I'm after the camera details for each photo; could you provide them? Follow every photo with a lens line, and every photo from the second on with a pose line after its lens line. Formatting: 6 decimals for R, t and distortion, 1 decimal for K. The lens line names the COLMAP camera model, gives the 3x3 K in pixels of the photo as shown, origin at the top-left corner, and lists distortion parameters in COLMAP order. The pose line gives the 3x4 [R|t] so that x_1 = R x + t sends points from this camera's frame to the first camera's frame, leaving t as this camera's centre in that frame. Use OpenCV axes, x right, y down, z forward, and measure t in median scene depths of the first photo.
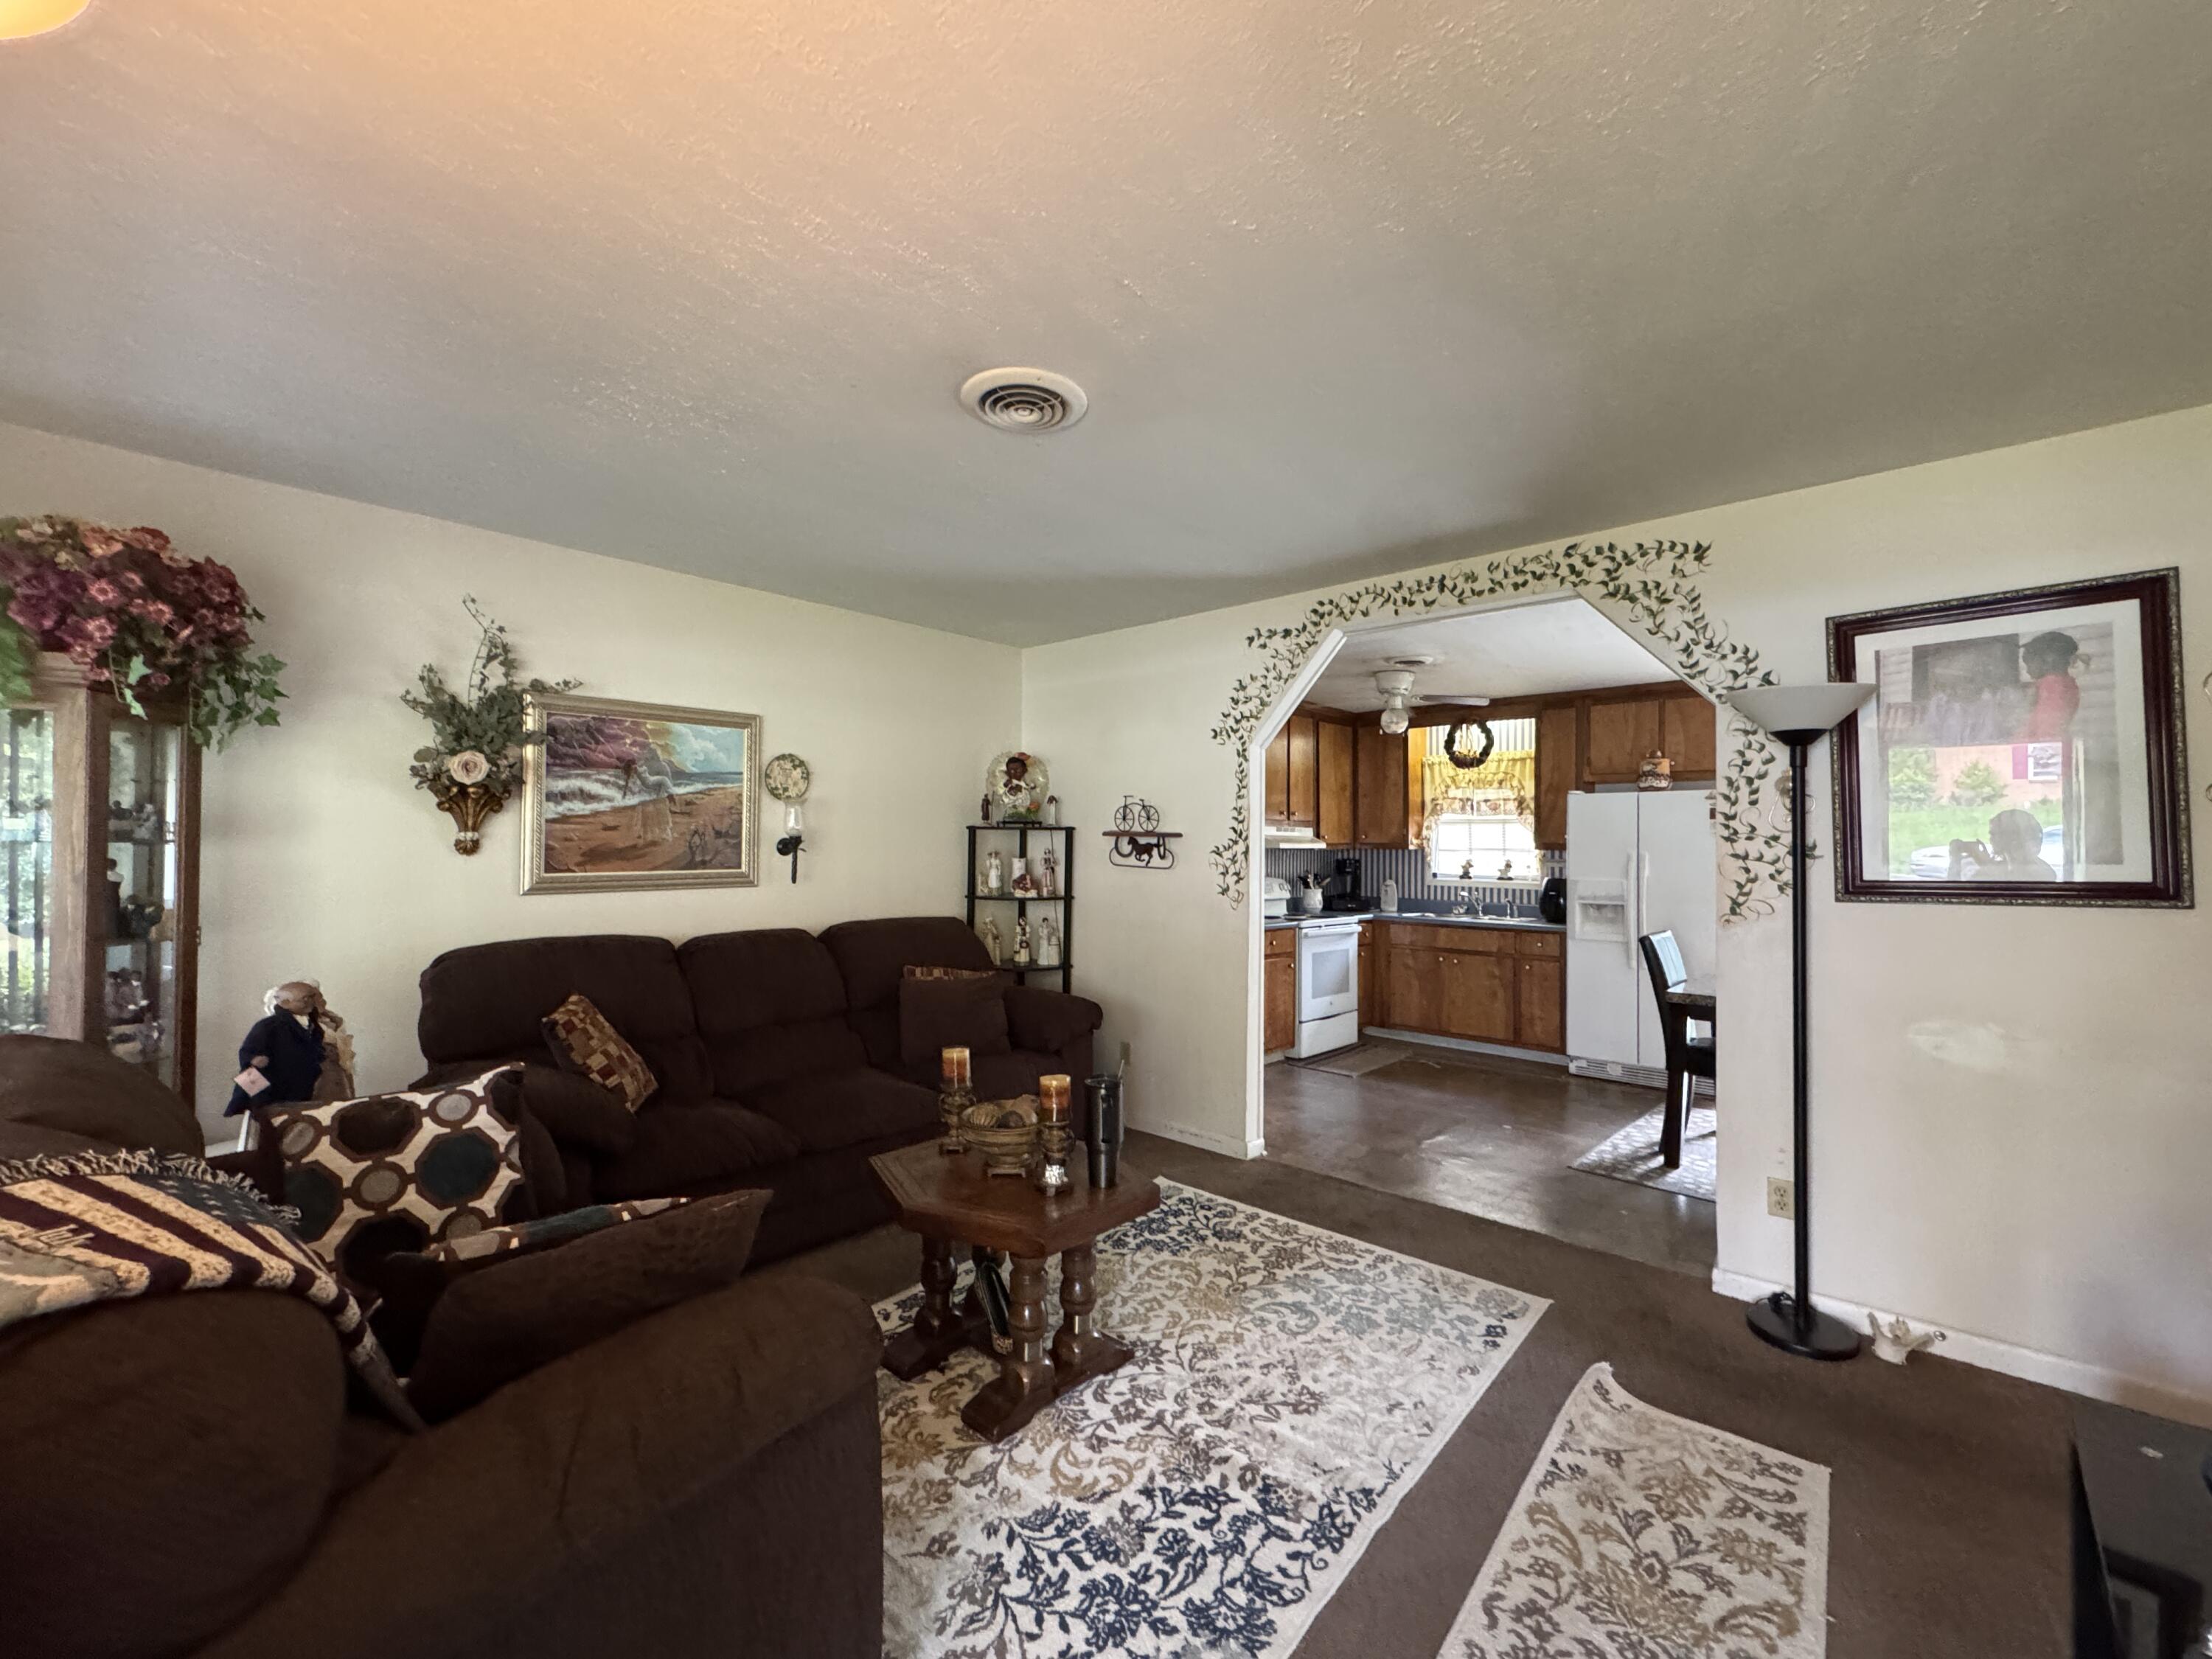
lens RADIAL K [[903.2, 0, 1106.0], [0, 903.2, 829.5], [0, 0, 1]] dist [-0.003545, -0.000402]
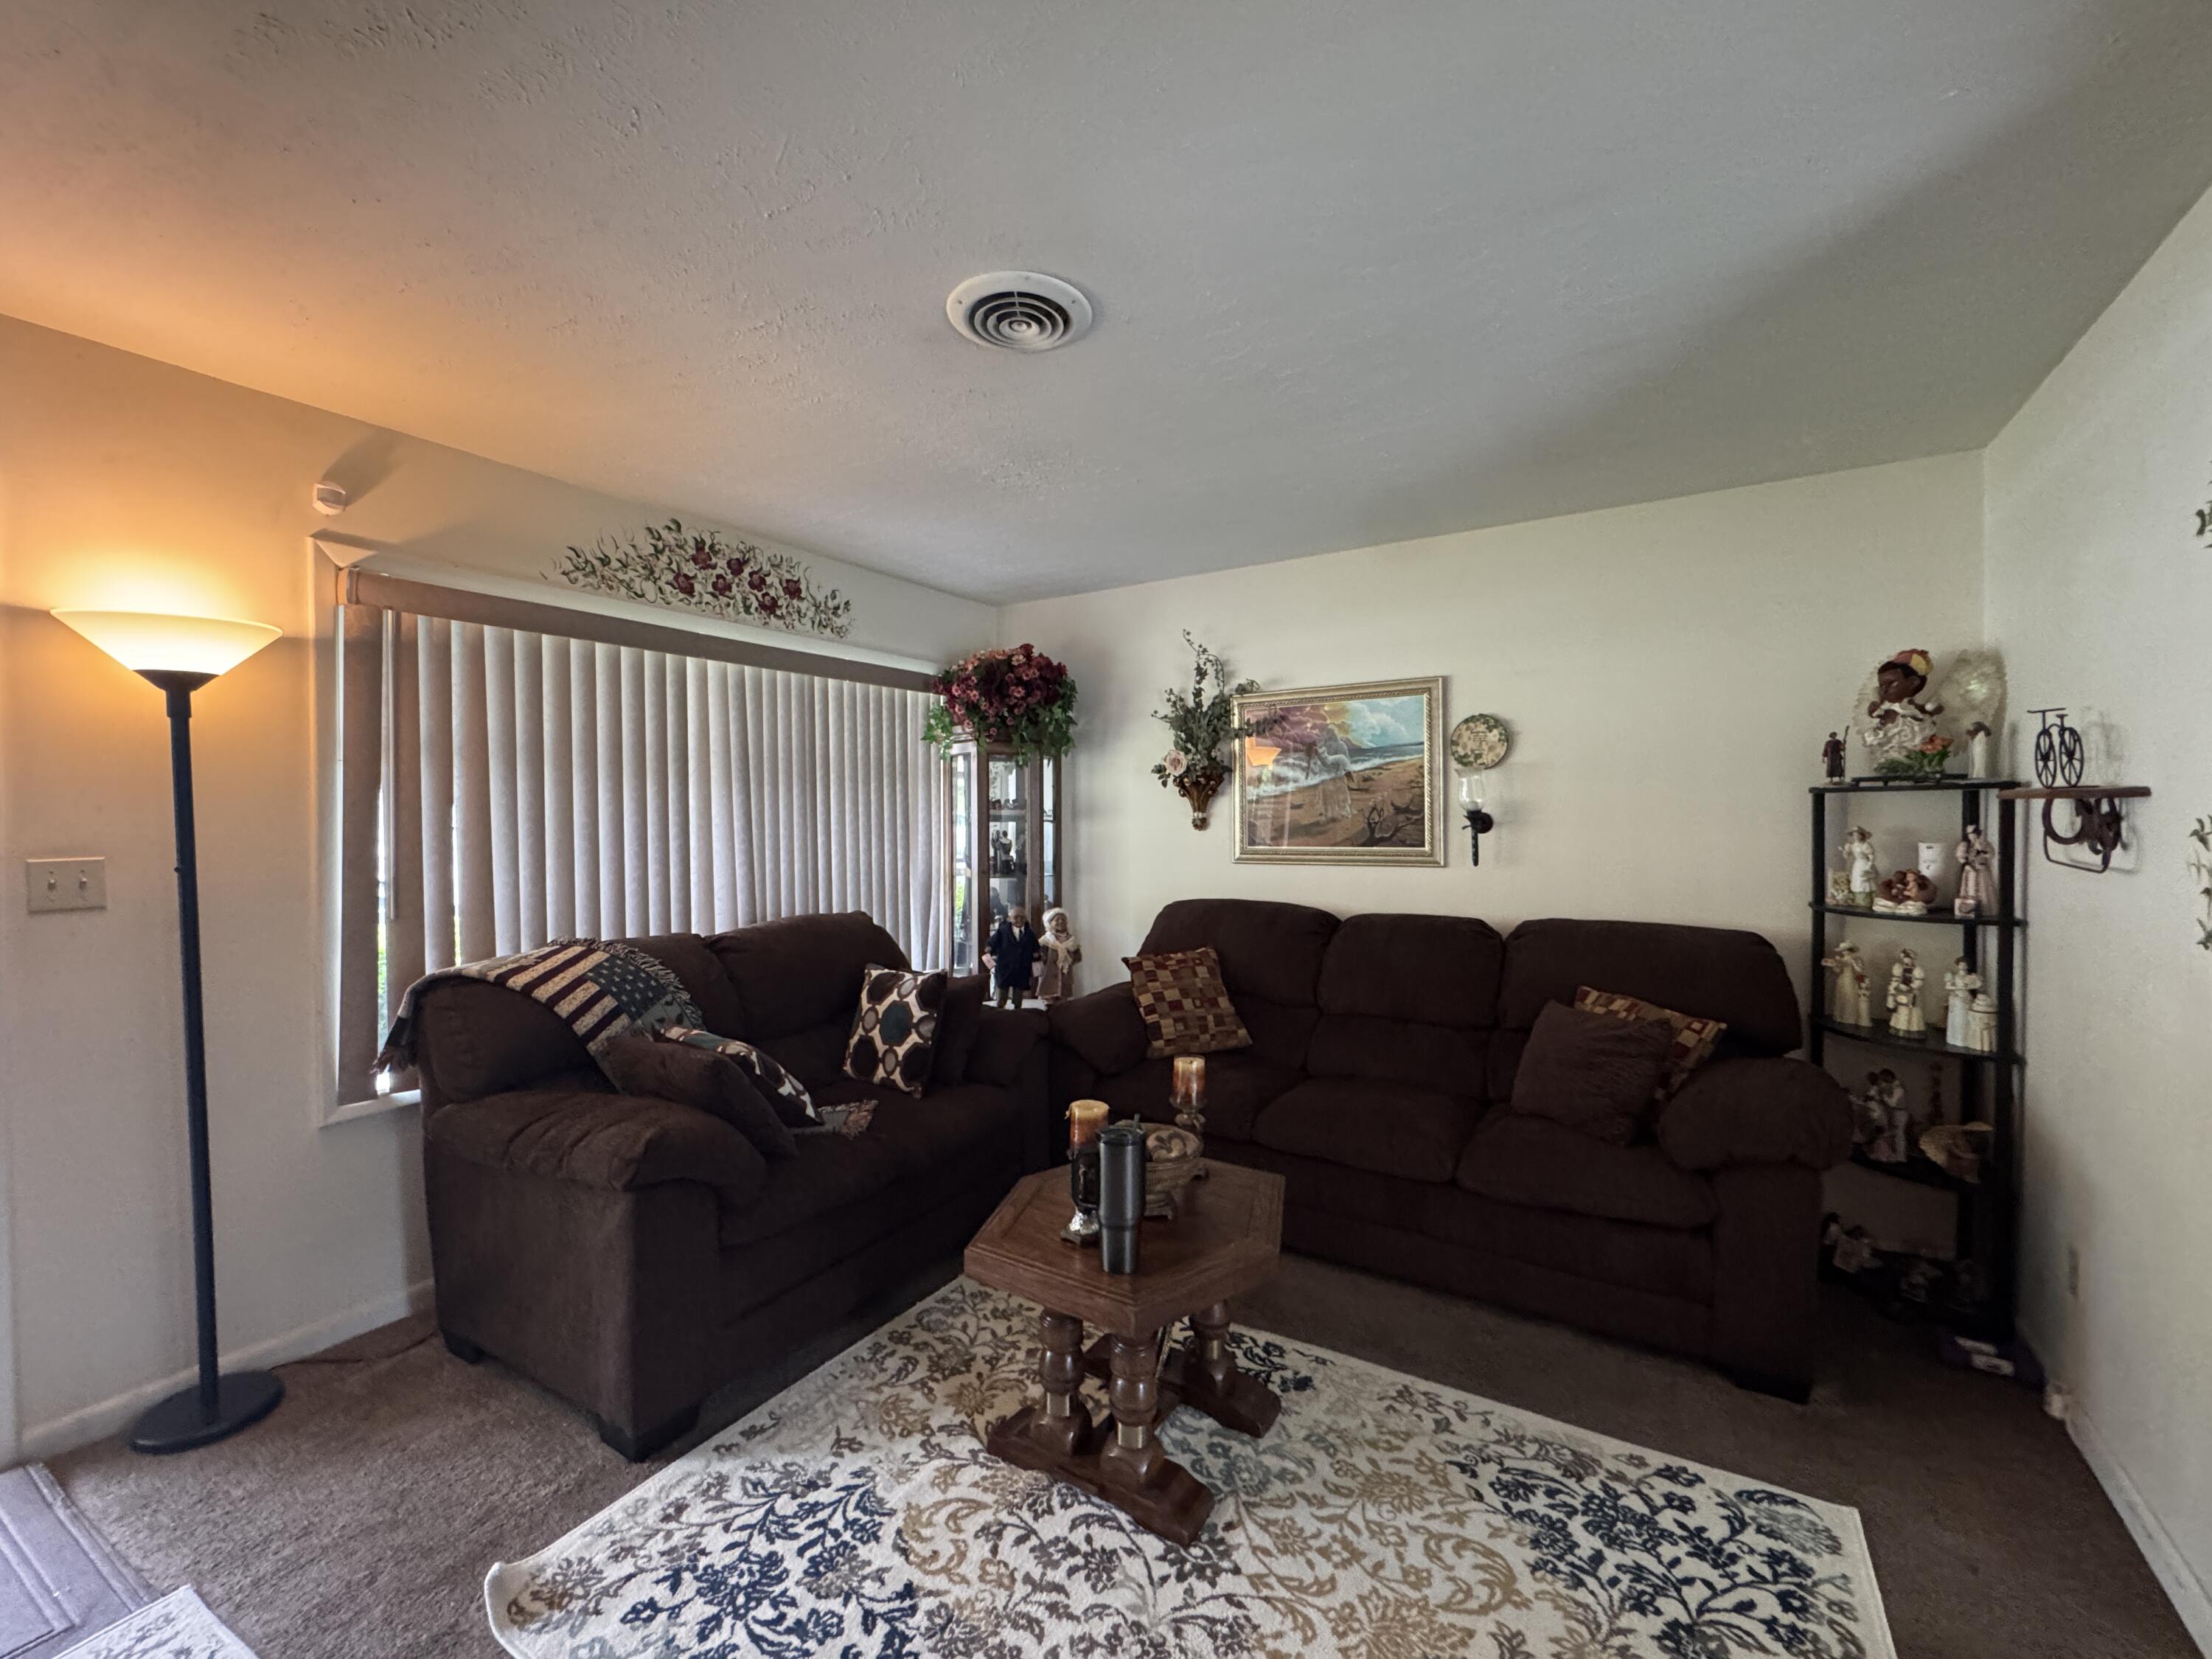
lens RADIAL K [[903.2, 0, 1106.0], [0, 903.2, 829.5], [0, 0, 1]] dist [-0.003545, -0.000402]
pose [[0.178738, 0.007357, -0.983869, 0.528115], [0.021415, 0.999706, 0.011366, 0.009764], [0.983664, -0.023101, 0.178528, 0.613250]]
